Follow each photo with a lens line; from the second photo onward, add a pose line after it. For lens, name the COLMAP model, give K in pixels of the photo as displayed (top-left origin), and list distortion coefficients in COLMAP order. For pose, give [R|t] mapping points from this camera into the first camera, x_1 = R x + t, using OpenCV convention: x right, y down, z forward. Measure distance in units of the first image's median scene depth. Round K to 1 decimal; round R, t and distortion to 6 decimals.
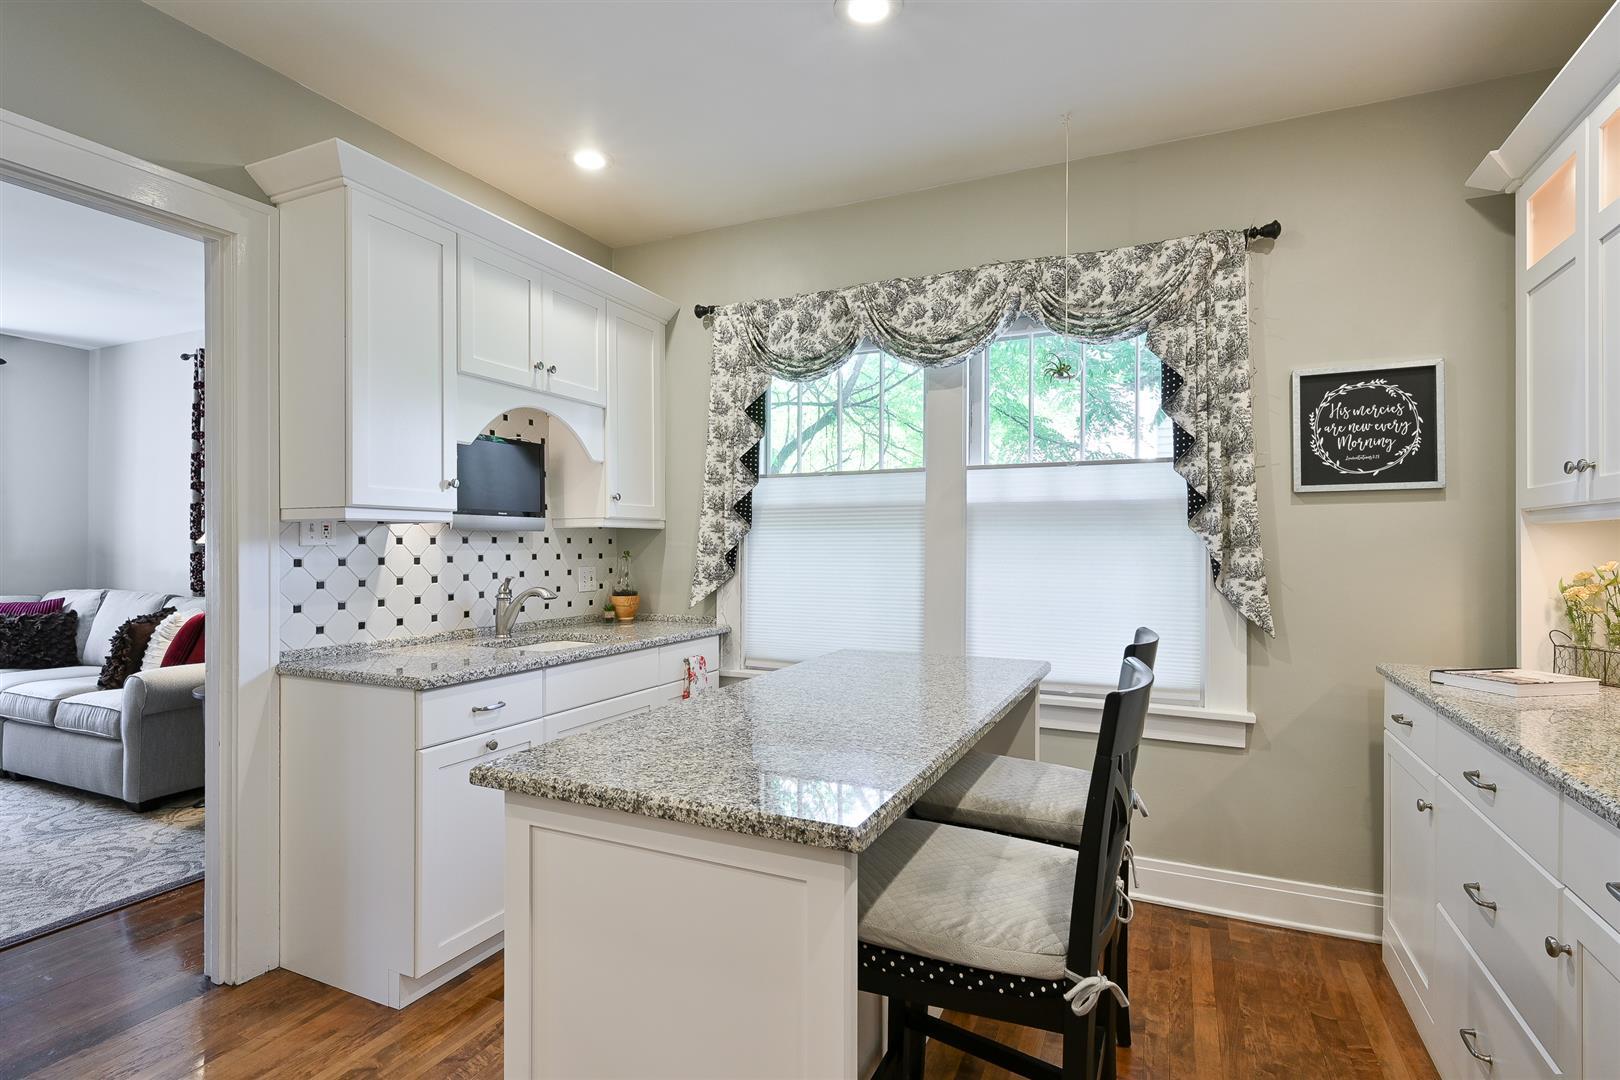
lens RADIAL K [[776.5, 0, 800.0], [0, 776.5, 540.5], [0, 0, 1]] dist [0.001416, 0.000130]
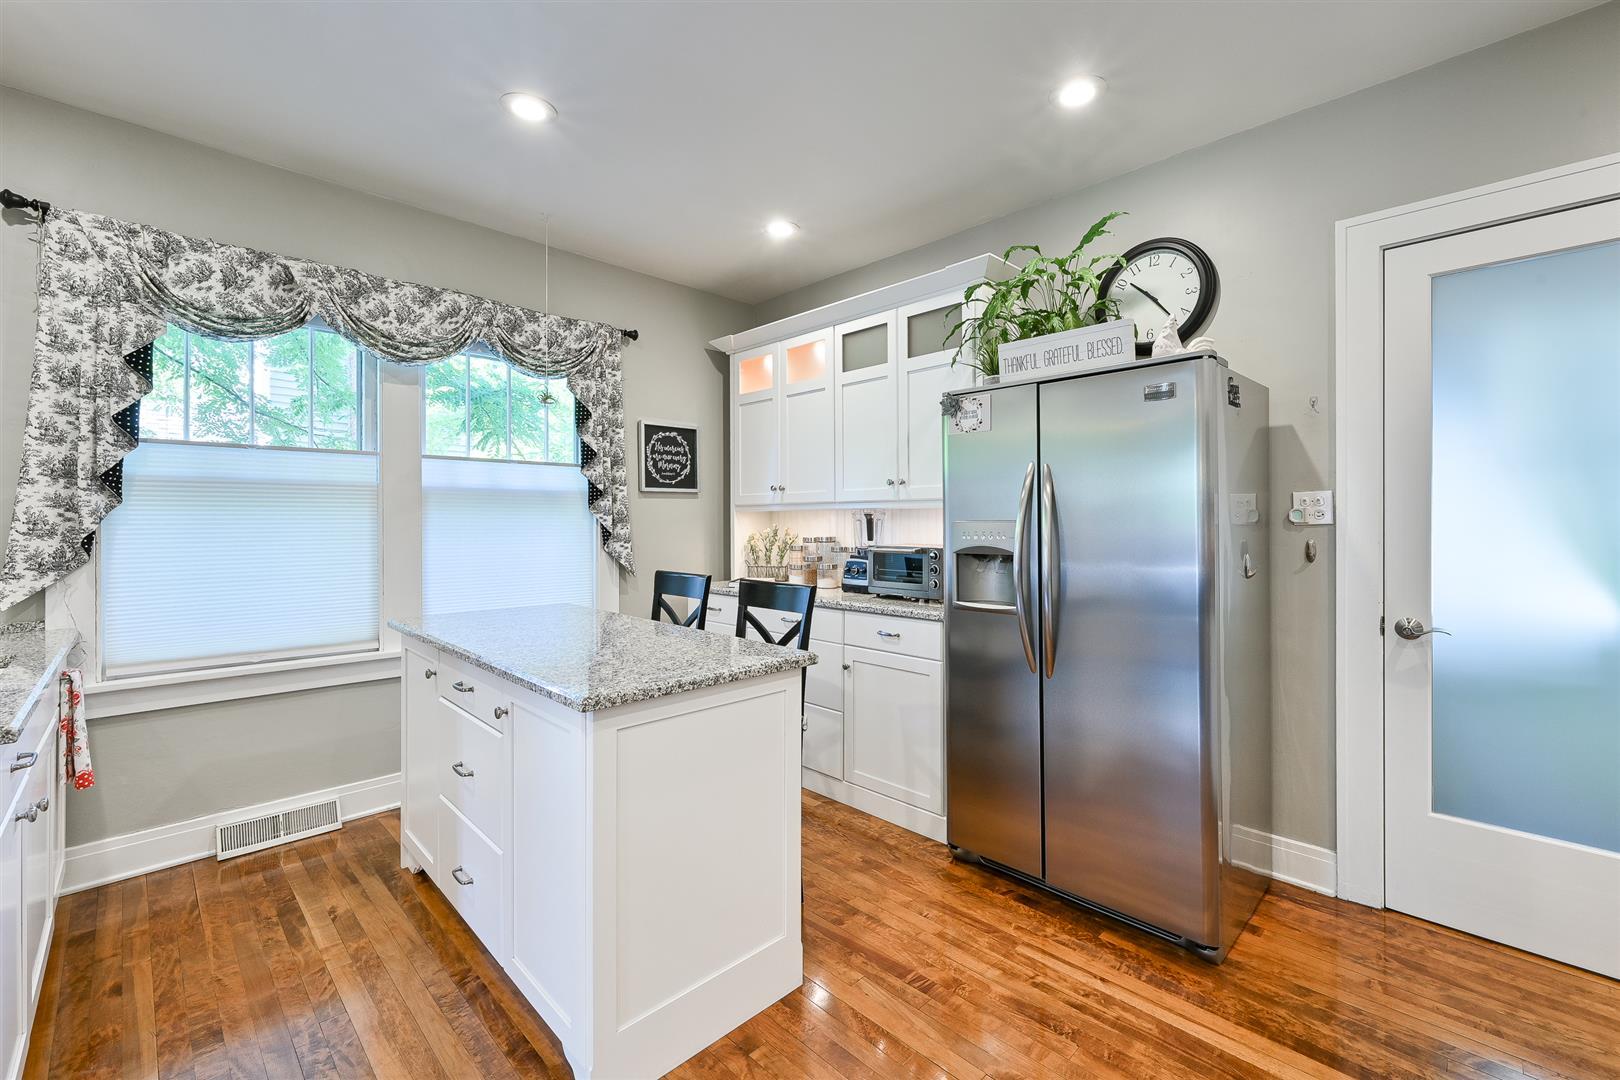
lens RADIAL K [[674.5, 0, 797.1], [0, 674.5, 521.1], [0, 0, 1]] dist [0.001812, -0.000014]
pose [[0.370277, -0.002646, 0.928918, -0.562473], [-0.001945, 0.999992, 0.003624, -0.001594], [-0.928919, -0.003149, 0.370268, 0.115586]]
